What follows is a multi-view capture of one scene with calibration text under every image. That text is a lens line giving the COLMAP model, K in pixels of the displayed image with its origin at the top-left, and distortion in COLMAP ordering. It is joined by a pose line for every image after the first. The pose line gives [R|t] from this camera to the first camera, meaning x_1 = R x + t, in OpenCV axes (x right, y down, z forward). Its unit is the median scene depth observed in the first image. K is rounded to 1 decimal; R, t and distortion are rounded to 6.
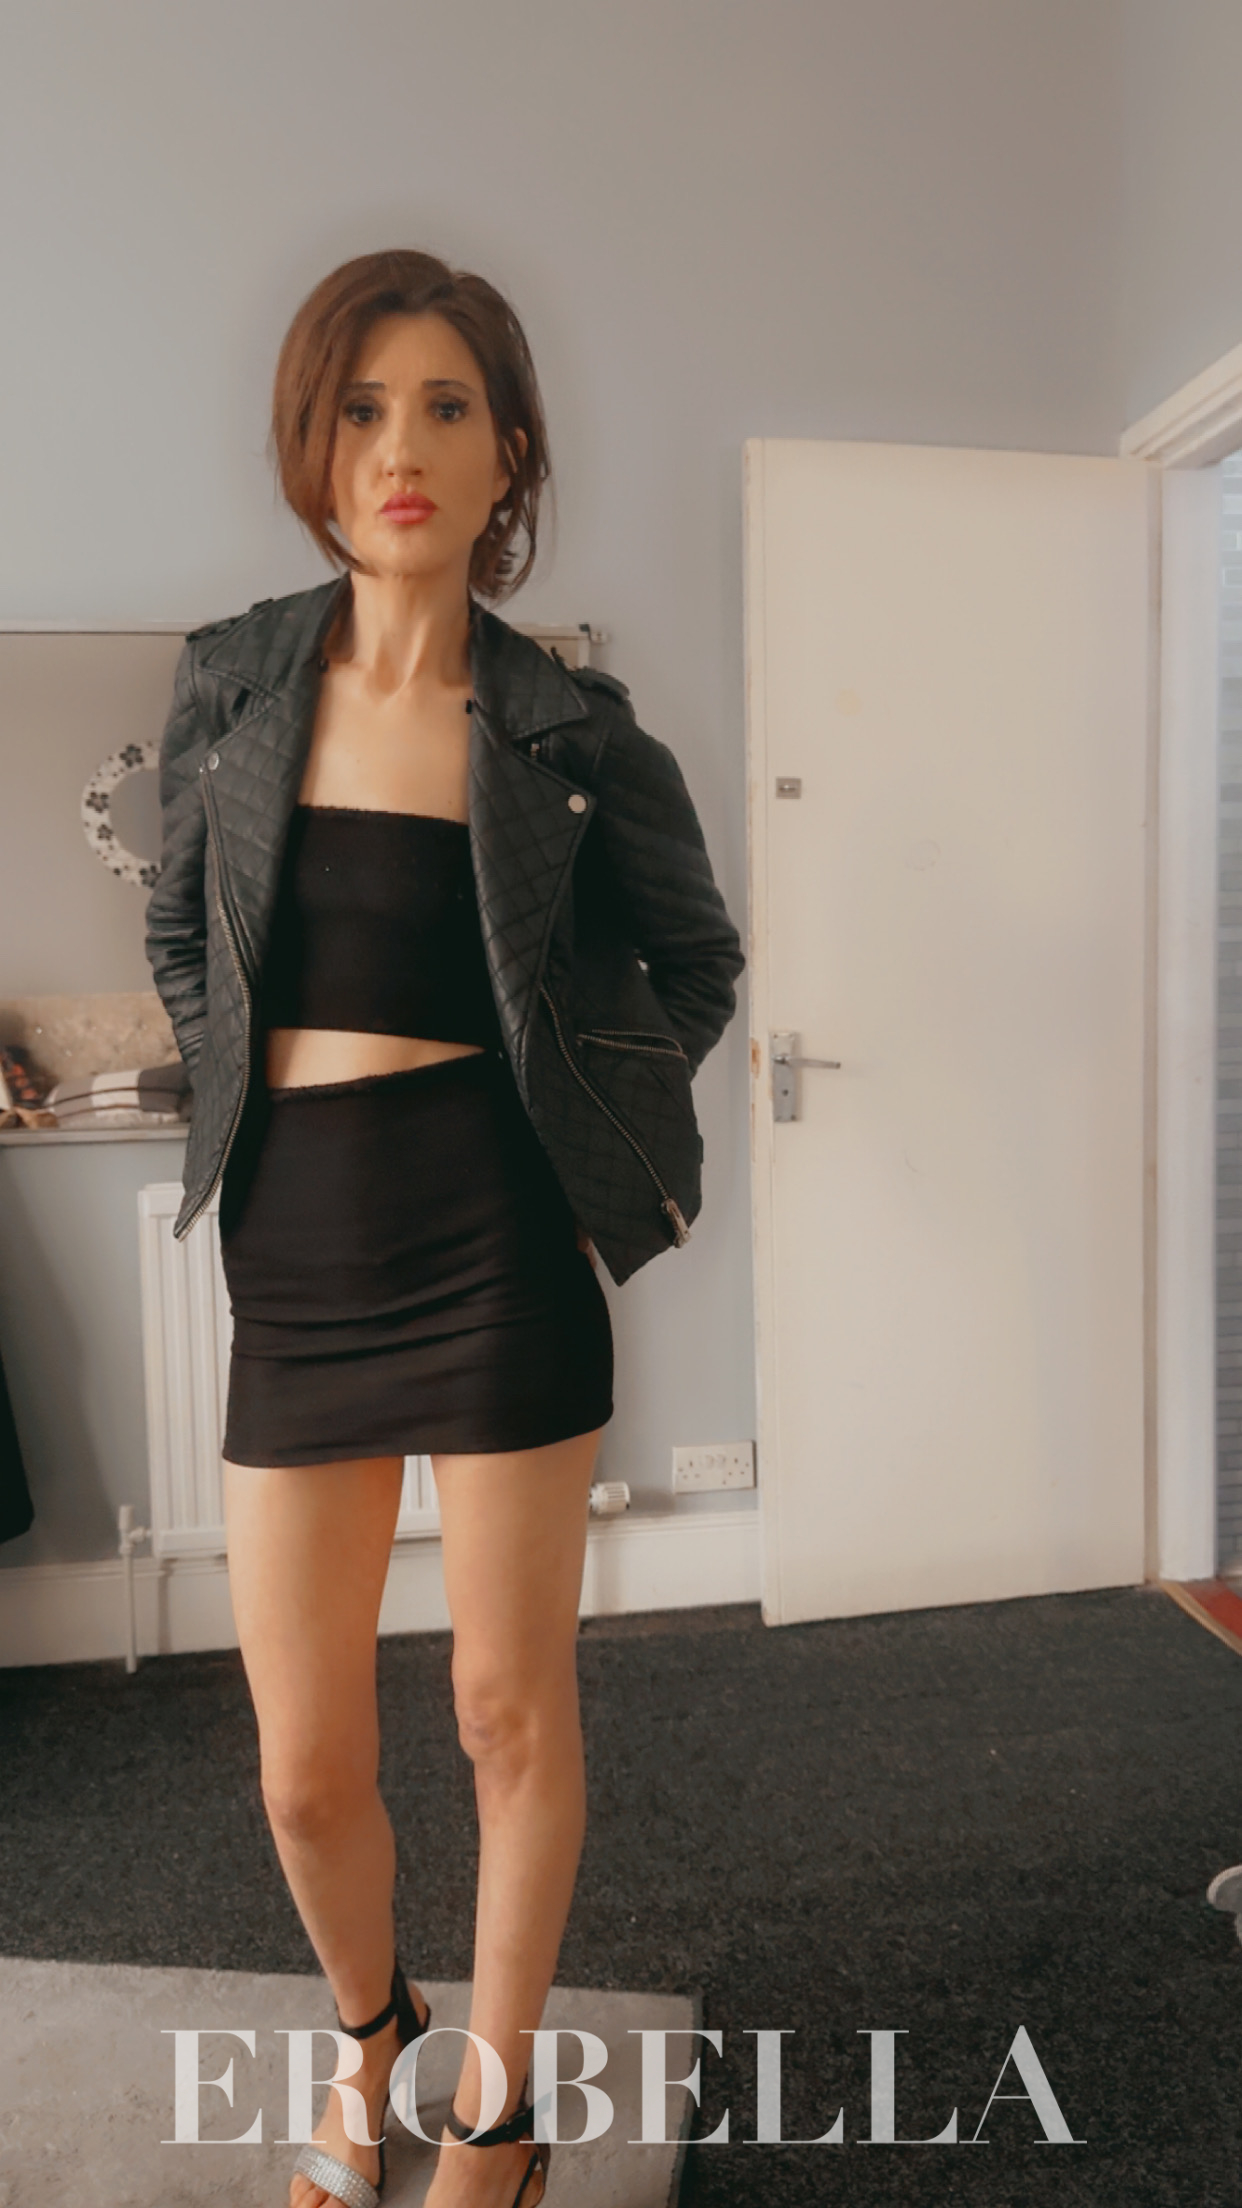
lens RADIAL K [[1630.6, 0, 621.0], [0, 1630.6, 1104.0], [0, 0, 1]] dist [0.048917, -0.003560]
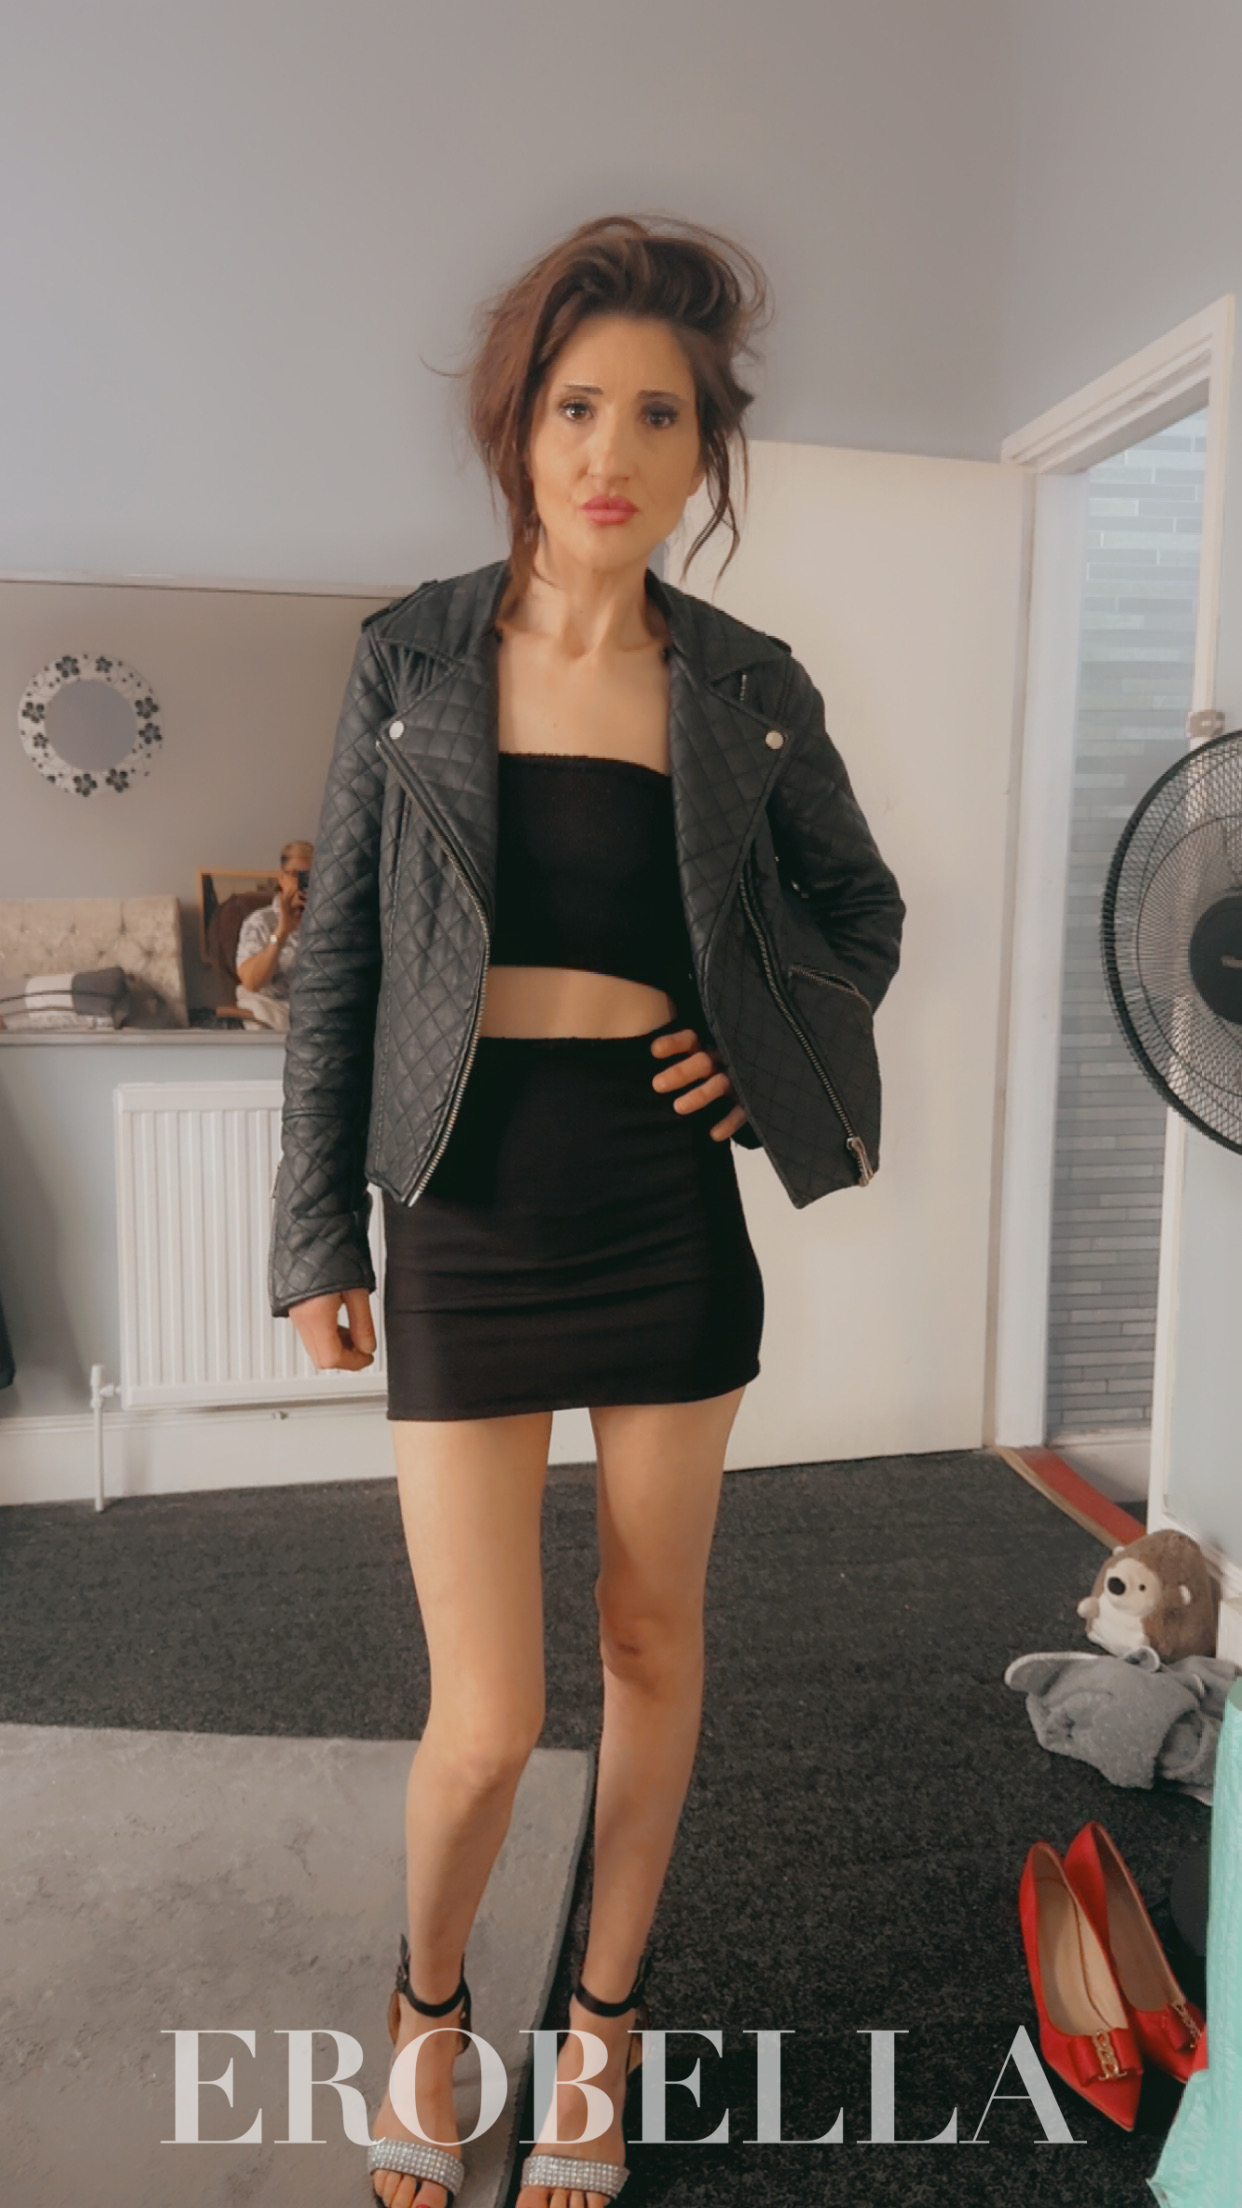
lens RADIAL K [[1629.9, 0, 581.0], [0, 1629.9, 1108.6], [0, 0, 1]] dist [0.088499, 0.000086]
pose [[0.999148, 0.025406, 0.032538, -0.010909], [-0.027182, 0.998096, 0.055371, -0.005654], [-0.031069, -0.056208, 0.997936, -0.162104]]
